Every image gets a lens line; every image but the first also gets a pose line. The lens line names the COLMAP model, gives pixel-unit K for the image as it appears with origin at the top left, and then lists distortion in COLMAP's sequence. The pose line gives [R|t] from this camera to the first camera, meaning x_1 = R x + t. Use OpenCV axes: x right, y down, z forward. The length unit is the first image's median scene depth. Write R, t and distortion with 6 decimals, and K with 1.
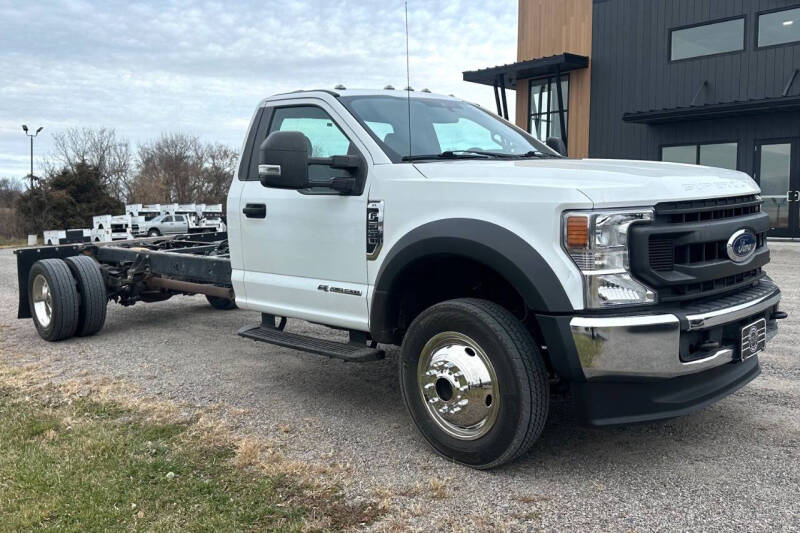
lens RADIAL K [[630.8, 0, 387.6], [0, 630.8, 242.3], [0, 0, 1]] dist [0.020495, 0.002569]
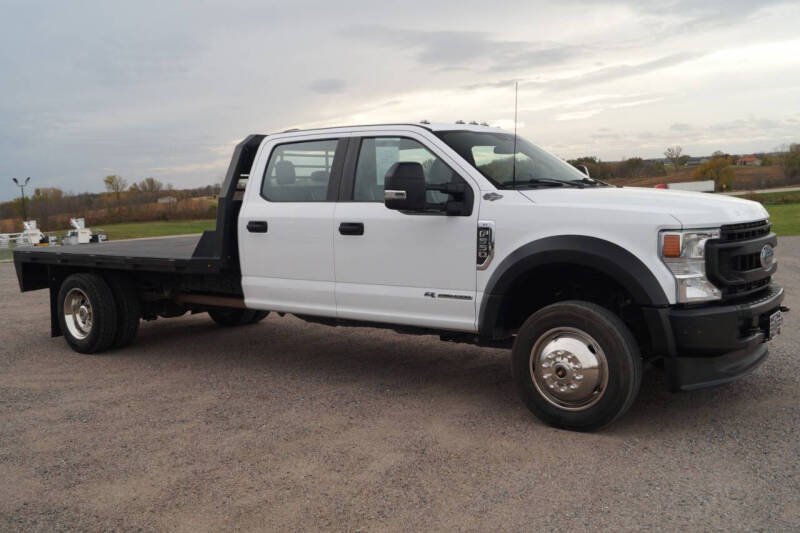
lens RADIAL K [[662.6, 0, 374.6], [0, 662.6, 251.4], [0, 0, 1]] dist [0.026505, -0.020337]
pose [[0.973622, -0.008198, 0.228020, -0.554564], [0.008520, 0.999964, -0.000427, -0.009220], [-0.228008, 0.002359, 0.973656, -0.196775]]
